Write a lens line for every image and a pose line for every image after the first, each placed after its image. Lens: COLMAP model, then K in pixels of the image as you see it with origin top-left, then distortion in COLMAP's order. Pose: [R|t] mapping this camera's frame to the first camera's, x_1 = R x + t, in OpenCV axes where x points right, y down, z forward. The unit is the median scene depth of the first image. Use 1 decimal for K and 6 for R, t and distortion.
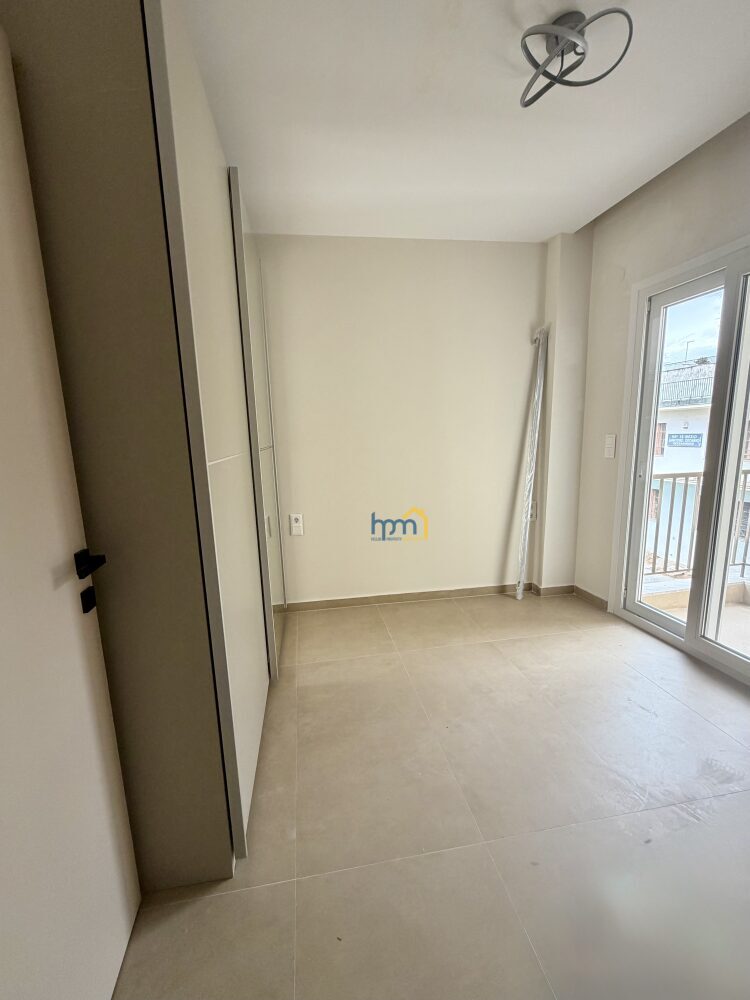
lens RADIAL K [[411.4, 0, 380.5], [0, 411.4, 481.9], [0, 0, 1]] dist [0.000467, -0.000263]
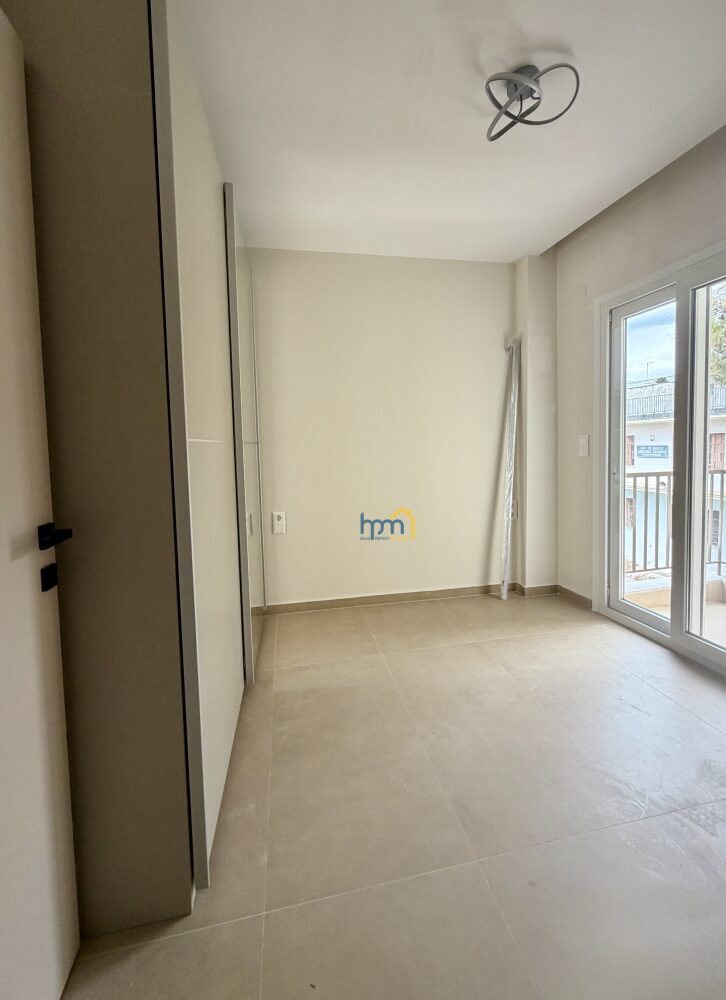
lens RADIAL K [[394.1, 0, 384.8], [0, 394.1, 498.6], [0, 0, 1]] dist [0.000469, 0.000301]
pose [[0.999211, 0.001089, 0.039706, 0.013120], [0.003787, 0.992457, -0.122534, 0.169123], [-0.039540, 0.122588, 0.991670, 0.044043]]
